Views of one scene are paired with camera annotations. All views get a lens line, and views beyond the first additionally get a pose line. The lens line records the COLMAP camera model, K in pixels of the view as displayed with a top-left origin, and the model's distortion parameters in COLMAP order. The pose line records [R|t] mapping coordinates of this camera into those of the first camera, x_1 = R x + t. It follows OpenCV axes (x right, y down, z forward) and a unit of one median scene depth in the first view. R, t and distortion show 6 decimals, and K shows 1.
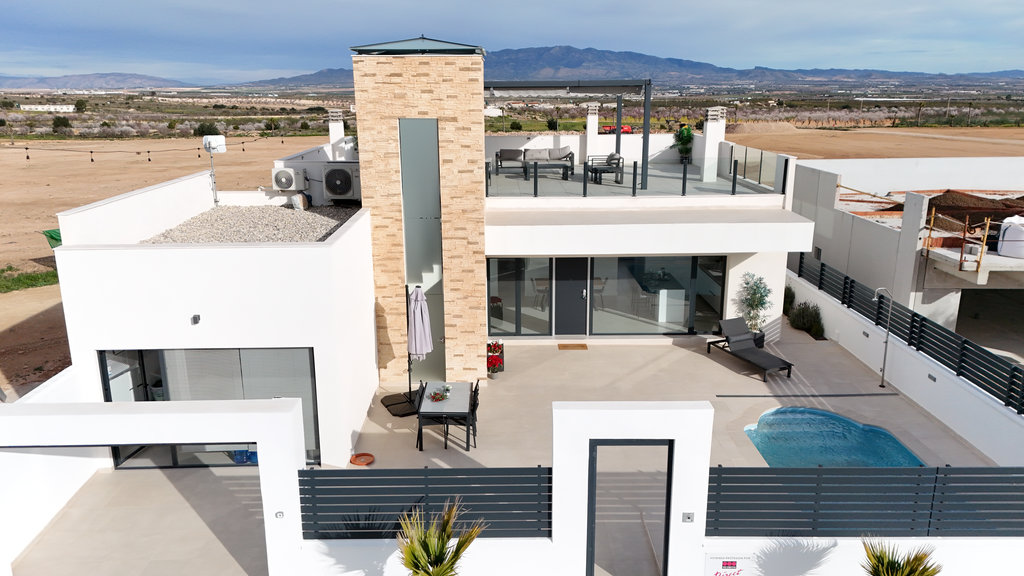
lens RADIAL K [[743.2, 0, 506.6], [0, 743.2, 287.3], [0, 0, 1]] dist [0.052802, -0.040781]
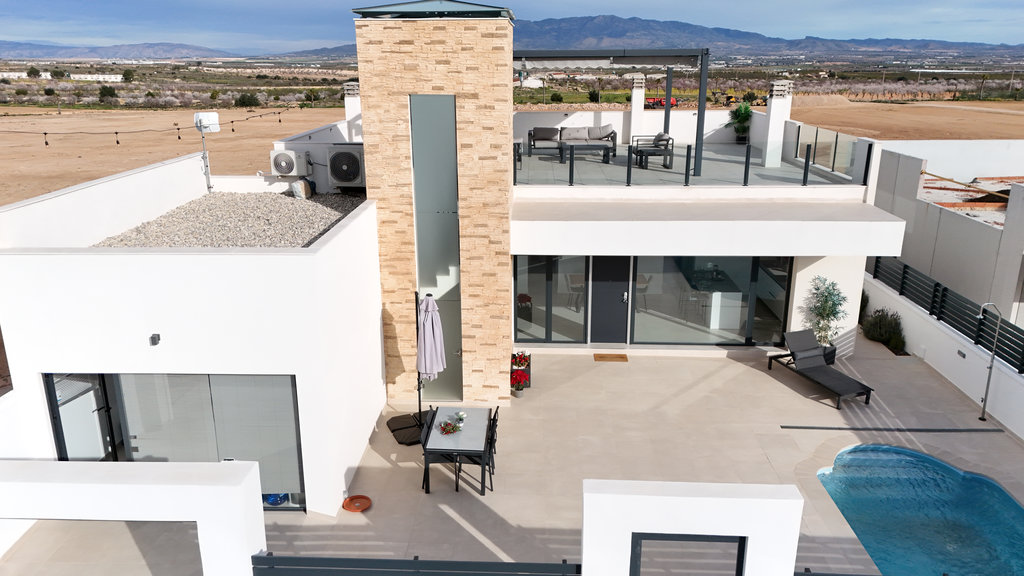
lens RADIAL K [[743.2, 0, 507.1], [0, 743.2, 287.6], [0, 0, 1]] dist [0.052802, -0.040781]
pose [[0.998600, 0.017512, -0.049908, 0.011093], [-0.015674, 0.999193, 0.036980, -0.038473], [0.050515, -0.036146, 0.998069, 0.144965]]
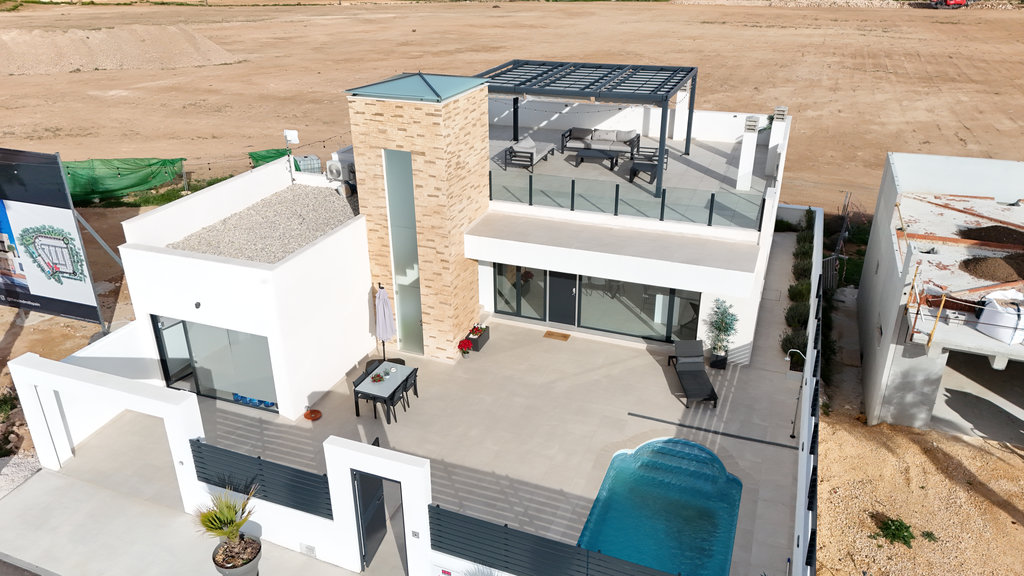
lens RADIAL K [[743.2, 0, 512.8], [0, 743.2, 285.0], [0, 0, 1]] dist [0.052802, -0.040781]
pose [[0.927501, 0.156367, -0.339547, 0.474079], [-0.093889, 0.976638, 0.193294, -0.248749], [0.361839, -0.147401, 0.920514, -0.077373]]
